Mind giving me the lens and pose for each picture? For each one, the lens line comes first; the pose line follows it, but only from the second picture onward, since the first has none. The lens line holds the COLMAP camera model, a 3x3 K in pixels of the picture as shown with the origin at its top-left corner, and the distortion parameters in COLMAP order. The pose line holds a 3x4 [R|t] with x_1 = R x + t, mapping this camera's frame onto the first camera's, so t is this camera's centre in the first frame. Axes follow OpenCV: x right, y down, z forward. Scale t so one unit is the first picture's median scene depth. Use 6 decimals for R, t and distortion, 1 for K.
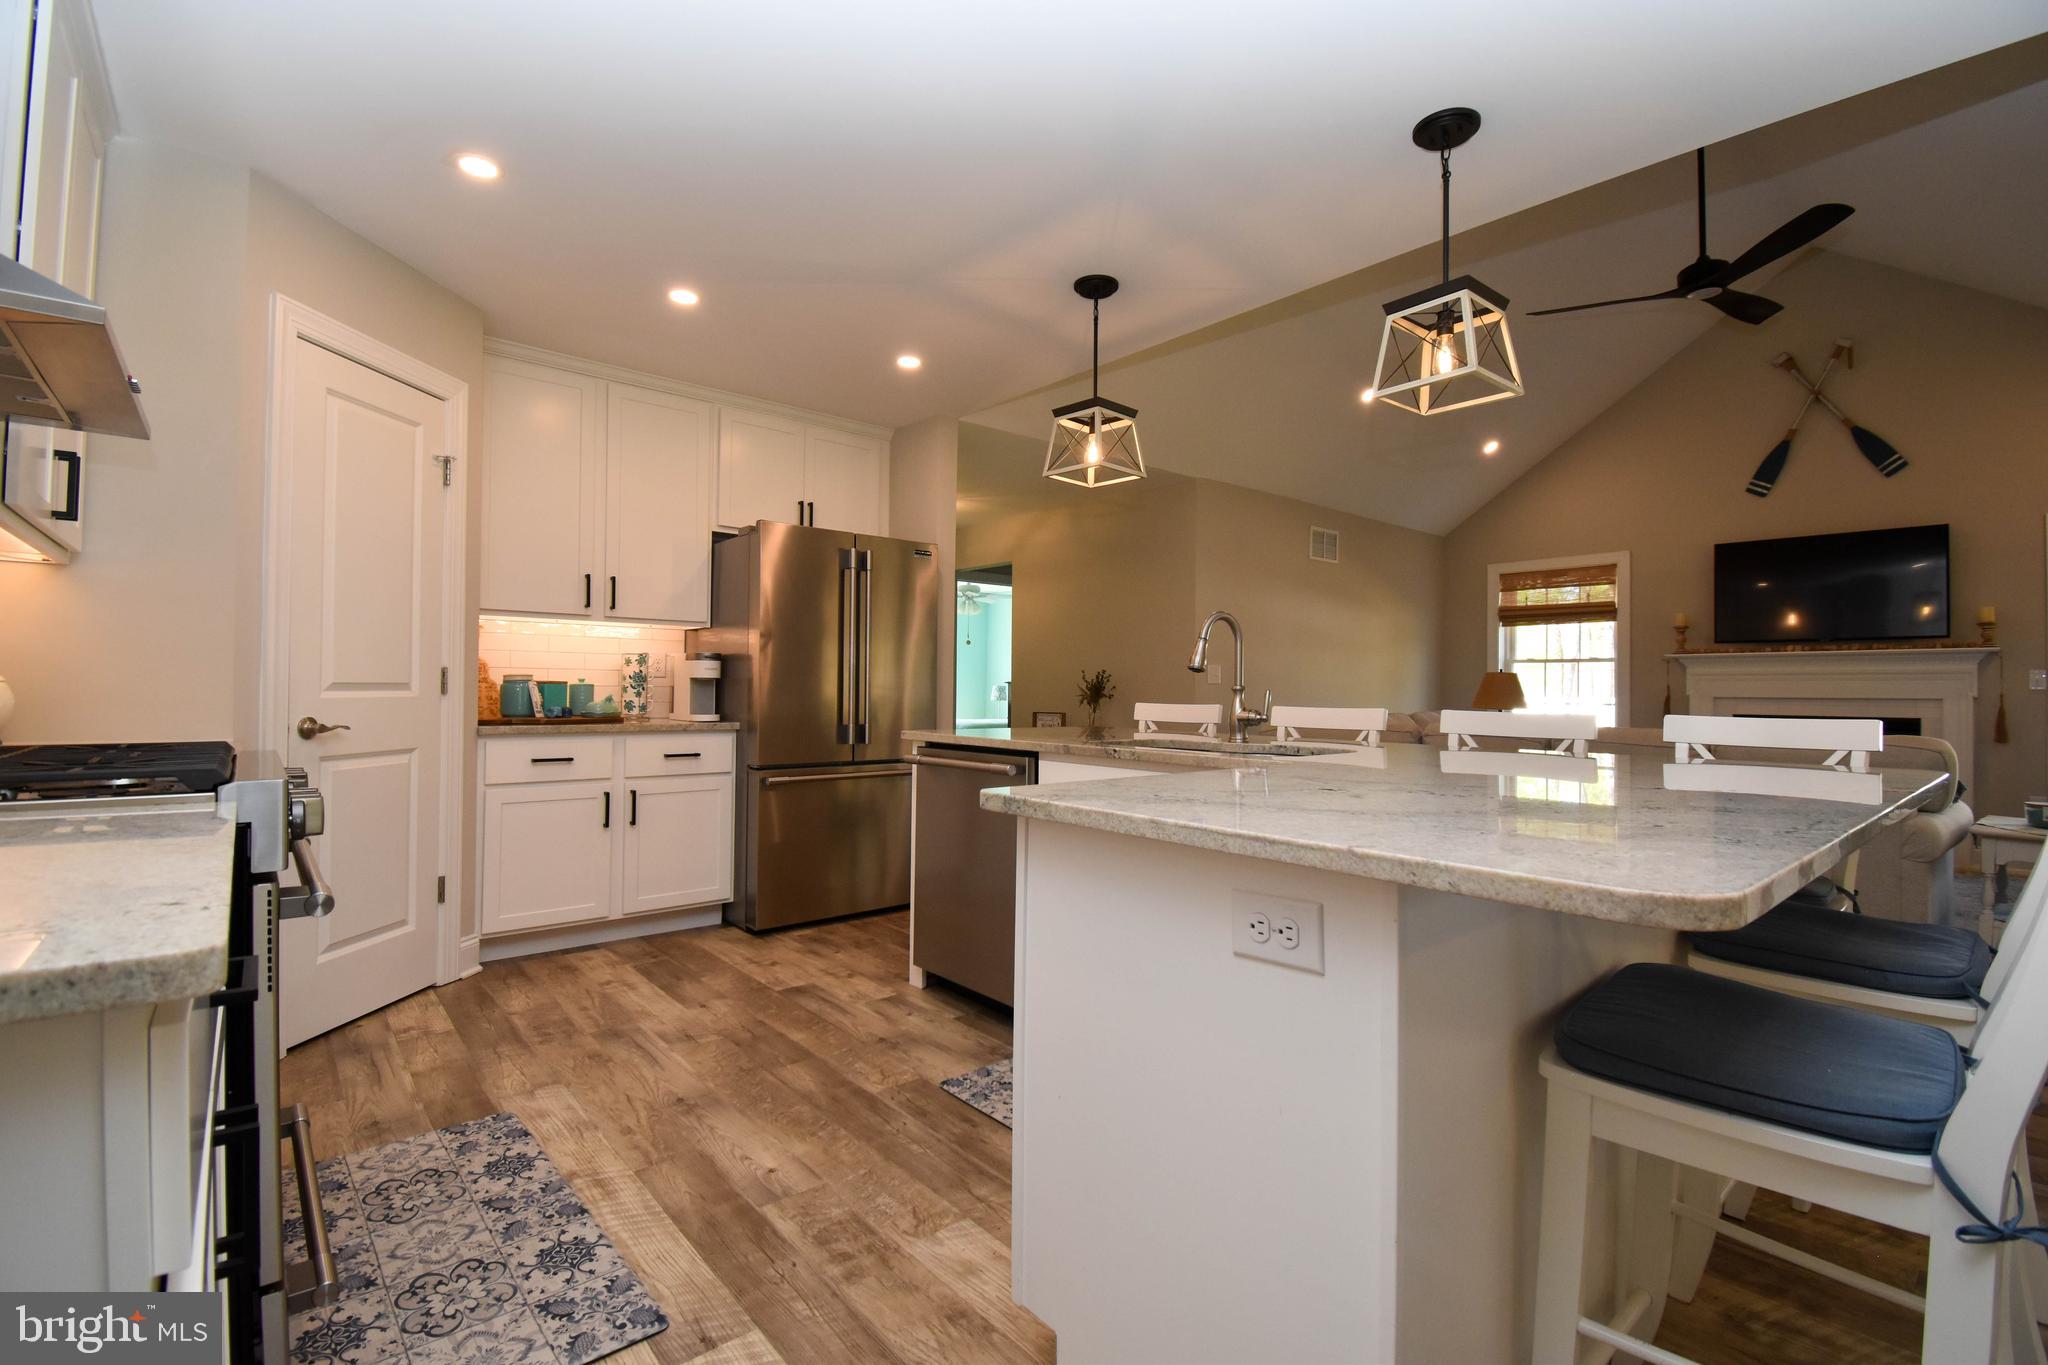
lens RADIAL K [[908.7, 0, 1027.1], [0, 908.7, 676.1], [0, 0, 1]] dist [0.021166, -0.026063]
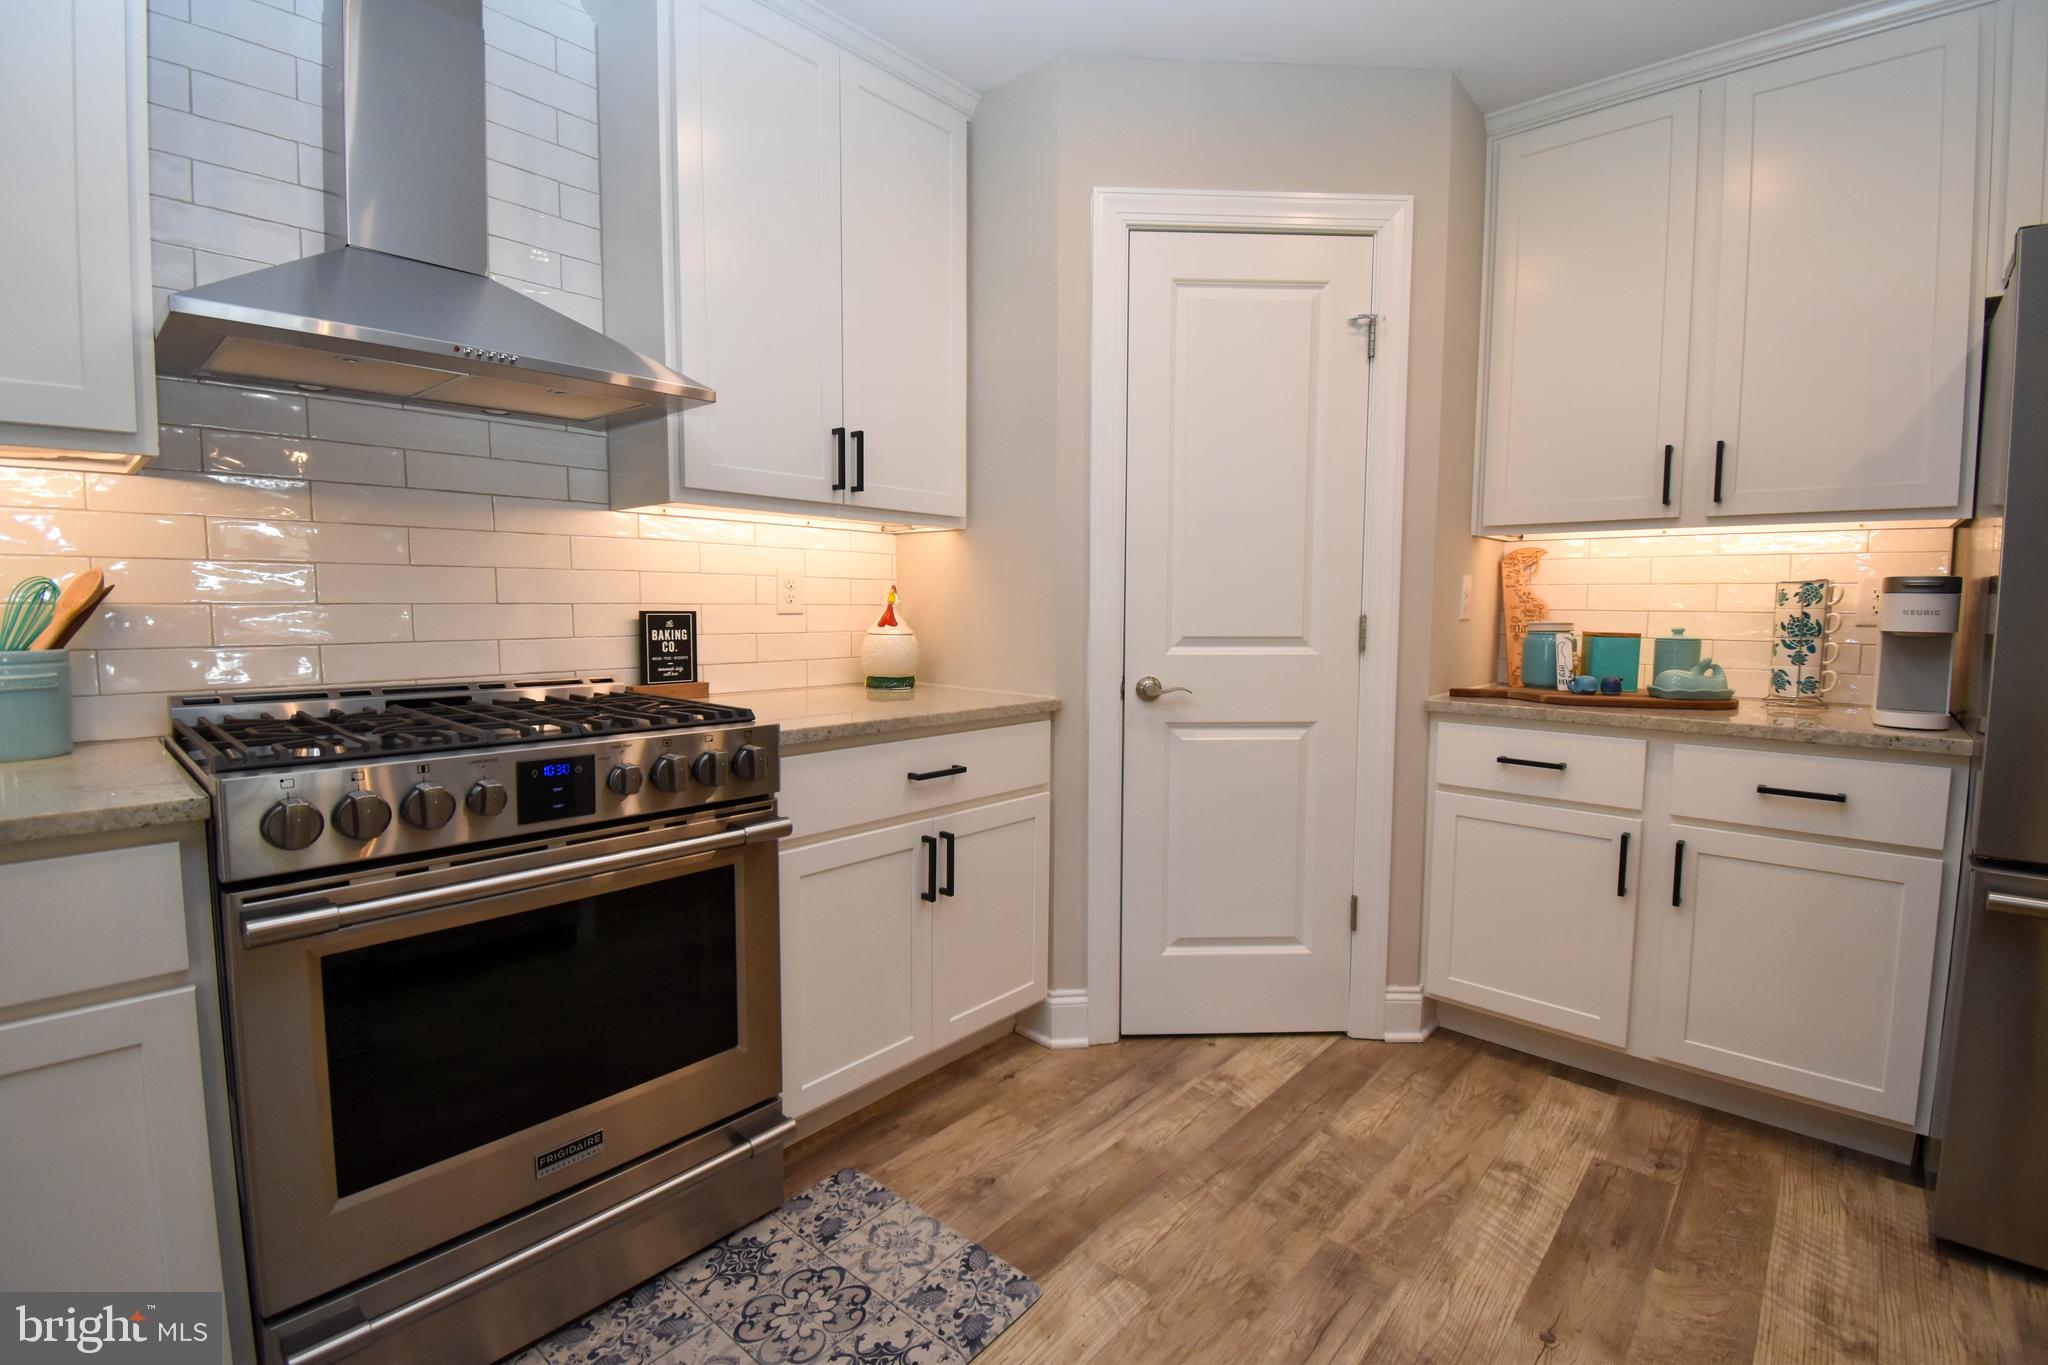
lens RADIAL K [[908.7, 0, 1027.1], [0, 908.7, 676.1], [0, 0, 1]] dist [0.021166, -0.026063]
pose [[0.125520, 0.072585, -0.989432, 0.043013], [0.008931, 0.997197, 0.074288, -0.015349], [0.992051, -0.018162, 0.124520, 0.565891]]
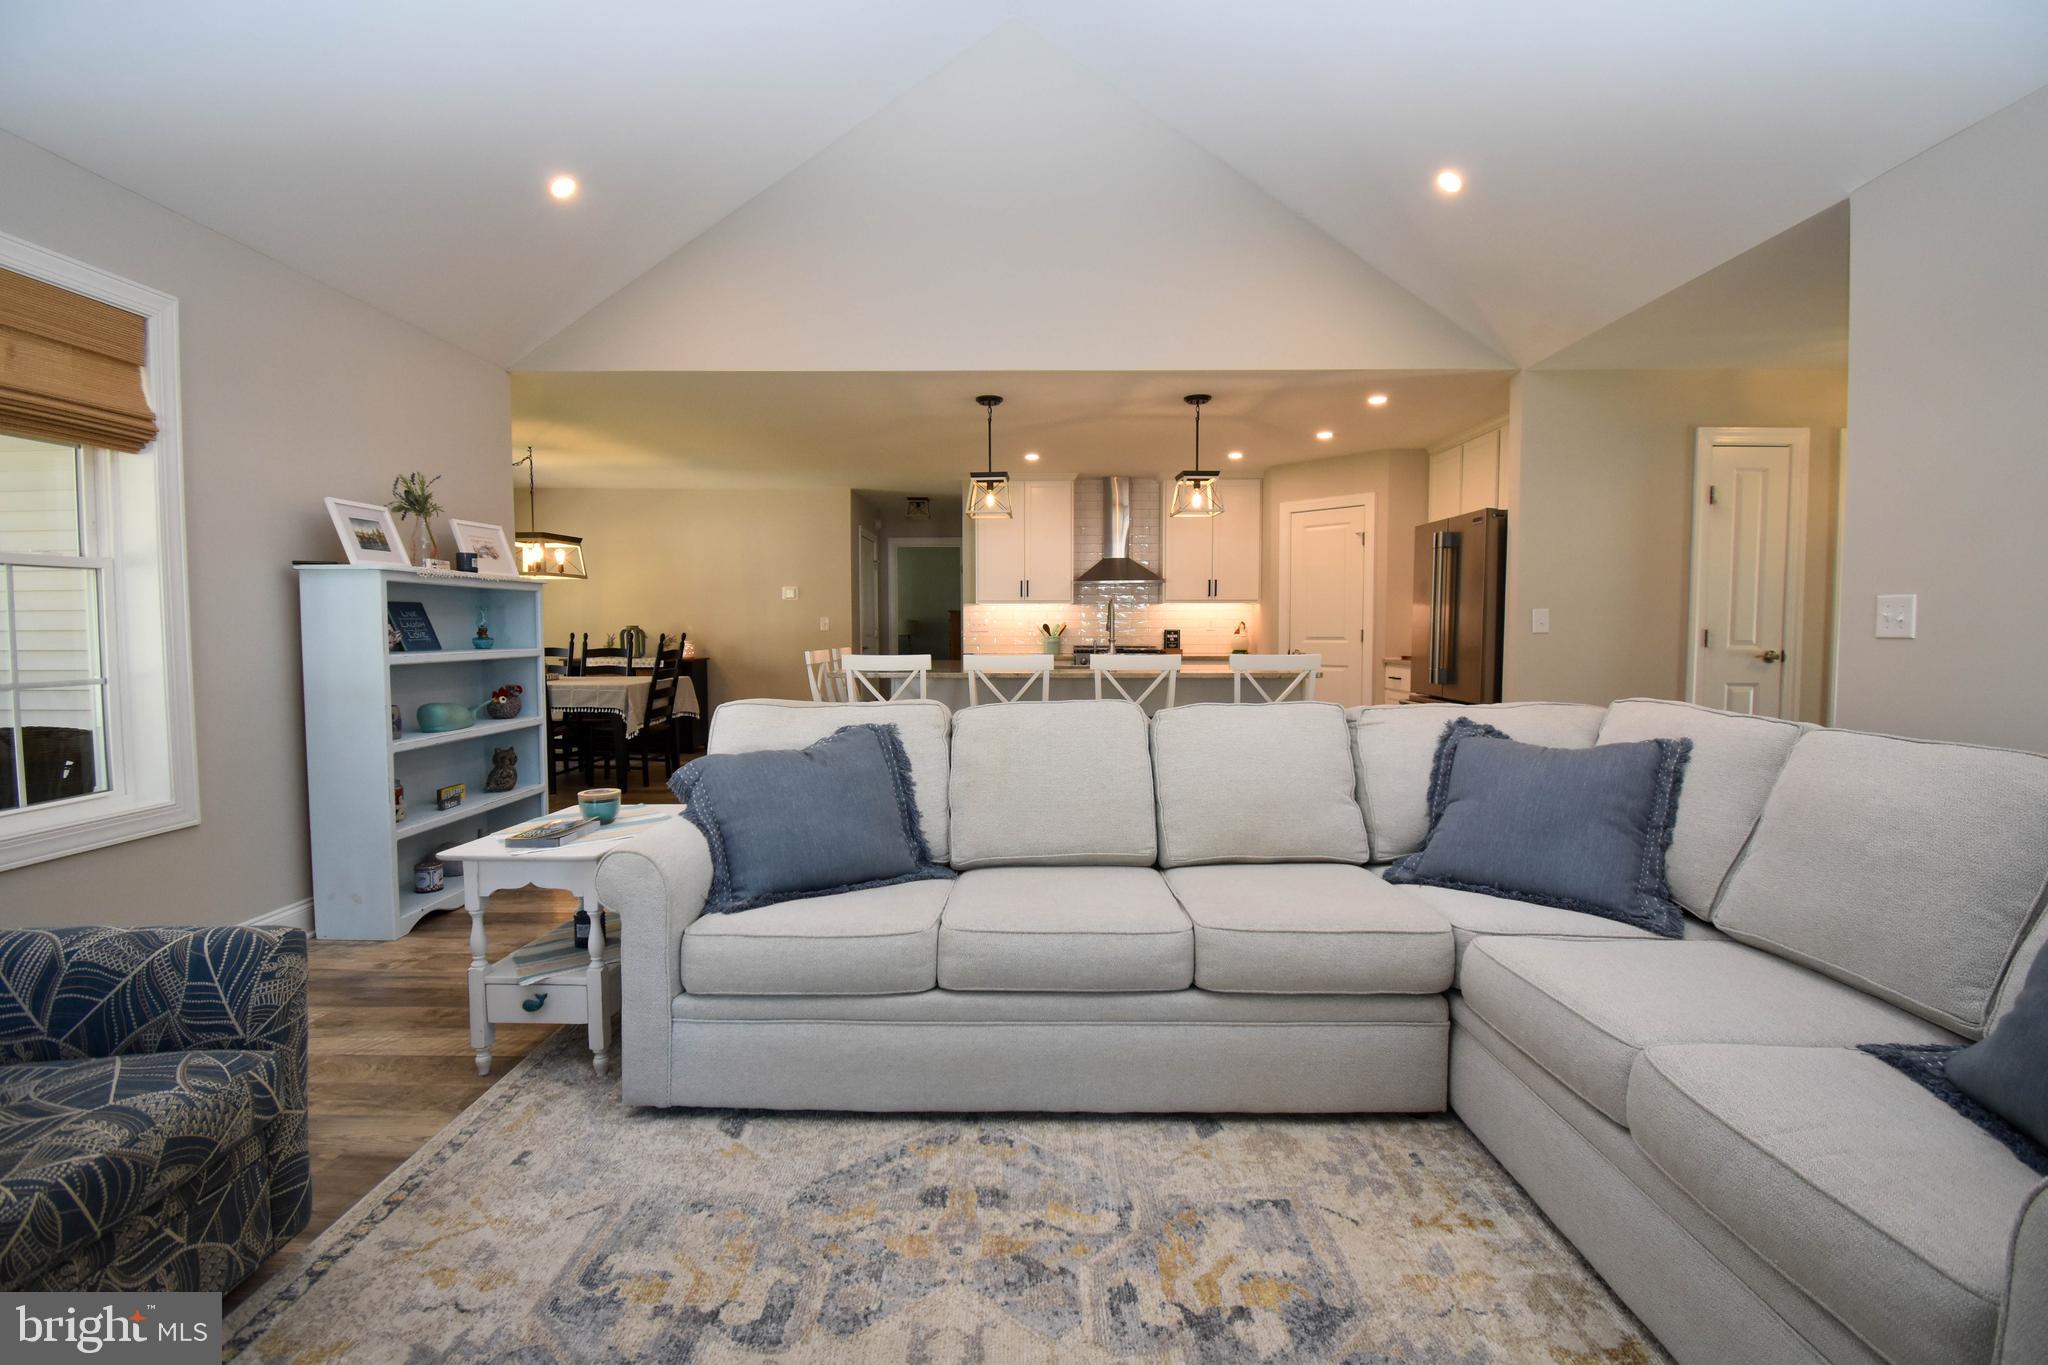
lens RADIAL K [[908.7, 0, 1027.1], [0, 908.7, 676.1], [0, 0, 1]] dist [0.021166, -0.026063]
pose [[-0.660362, 0.031250, -0.750297, 1.330369], [0.005843, 0.999317, 0.036479, 0.014382], [0.750925, 0.019705, -0.660093, 1.612591]]
